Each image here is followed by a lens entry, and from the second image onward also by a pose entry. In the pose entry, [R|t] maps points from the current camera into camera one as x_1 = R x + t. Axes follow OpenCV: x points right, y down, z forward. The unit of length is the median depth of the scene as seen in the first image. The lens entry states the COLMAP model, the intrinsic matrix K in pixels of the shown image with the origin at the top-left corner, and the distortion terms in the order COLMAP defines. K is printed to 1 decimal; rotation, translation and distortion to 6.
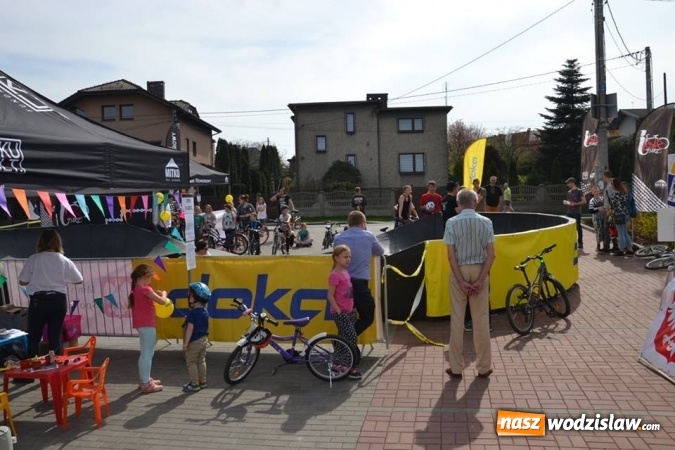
lens RADIAL K [[674.5, 0, 328.8], [0, 674.5, 226.5], [0, 0, 1]] dist [-0.045587, 0.205172]
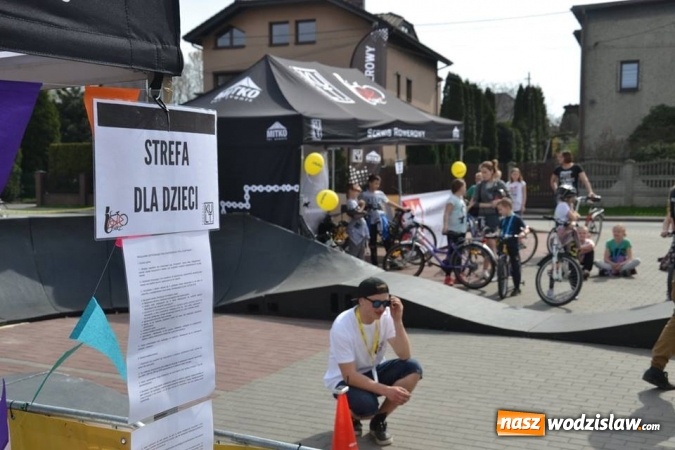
lens RADIAL K [[674.5, 0, 328.8], [0, 674.5, 226.5], [0, 0, 1]] dist [-0.045587, 0.205172]
pose [[0.940925, 0.047154, -0.335315, -0.055075], [-0.034706, 0.998471, 0.043021, -0.013315], [0.336830, -0.028842, 0.941123, 0.395877]]
